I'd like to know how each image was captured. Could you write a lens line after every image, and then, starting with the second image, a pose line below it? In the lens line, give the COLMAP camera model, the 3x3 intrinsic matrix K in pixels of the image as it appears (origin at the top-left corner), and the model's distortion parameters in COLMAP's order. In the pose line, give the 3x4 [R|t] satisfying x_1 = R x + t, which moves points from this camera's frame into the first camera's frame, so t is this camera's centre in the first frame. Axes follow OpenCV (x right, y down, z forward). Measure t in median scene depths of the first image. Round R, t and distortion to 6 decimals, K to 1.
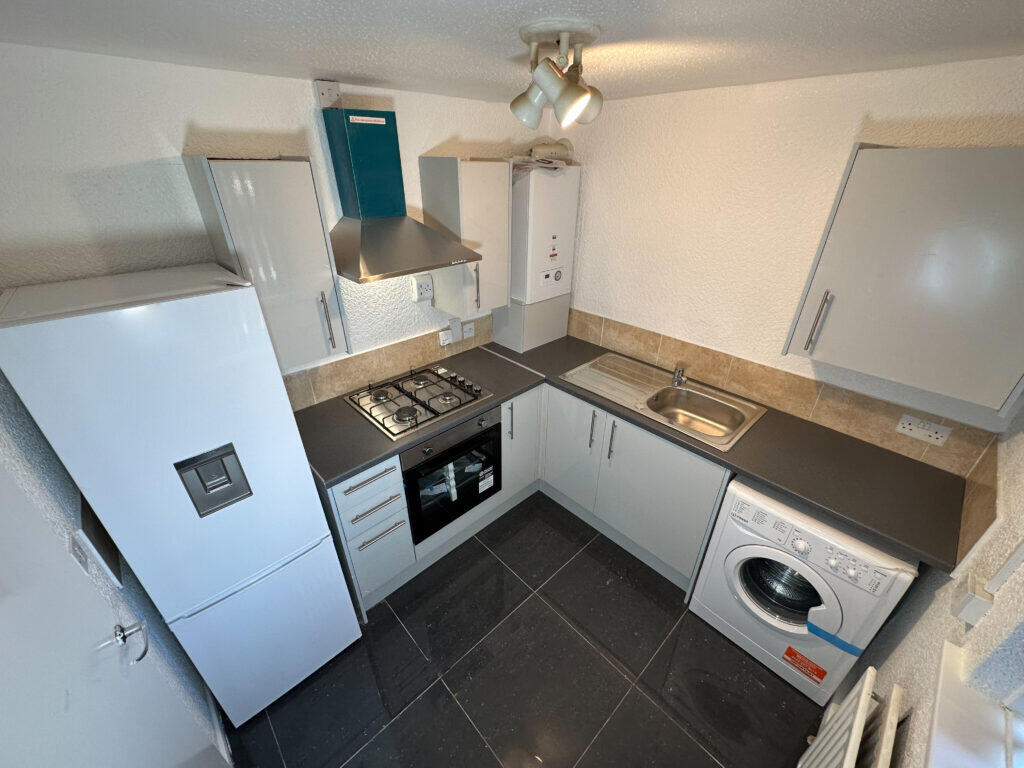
lens RADIAL K [[409.7, 0, 511.9], [0, 409.7, 381.6], [0, 0, 1]] dist [-0.003088, 0.001002]
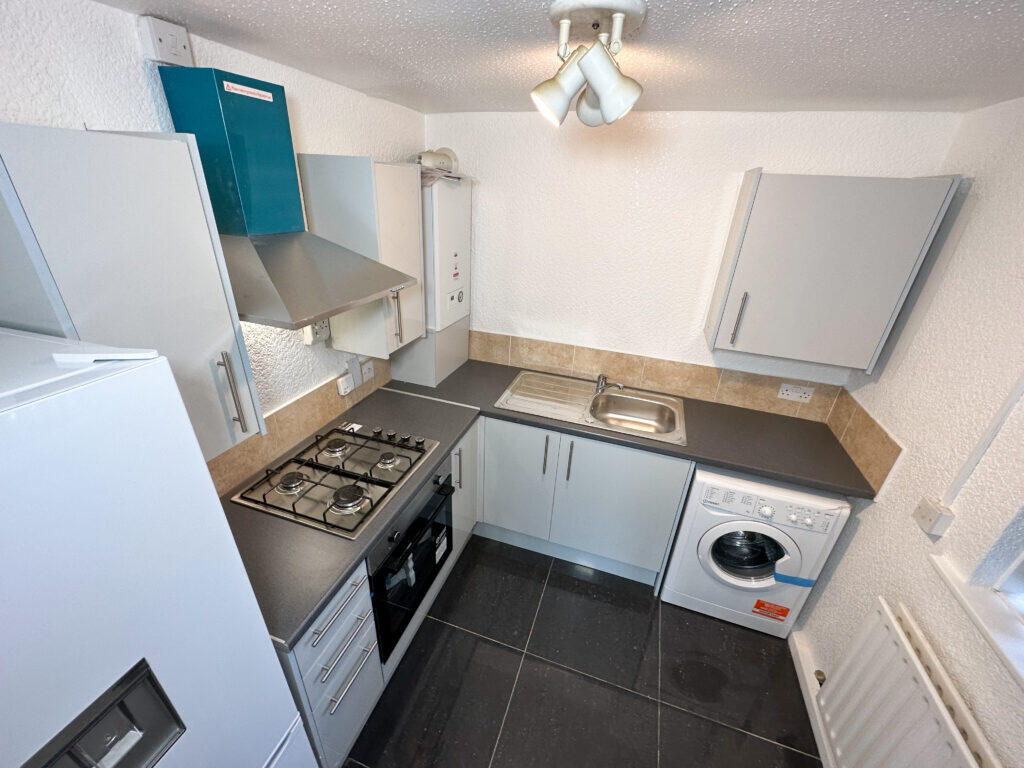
lens RADIAL K [[409.7, 0, 512.0], [0, 409.7, 382.4], [0, 0, 1]] dist [-0.003088, 0.001002]
pose [[0.880906, -0.167734, 0.442571, -0.273416], [0.184280, 0.982857, 0.005706, -0.069097], [-0.435942, 0.076530, 0.896715, 0.186208]]
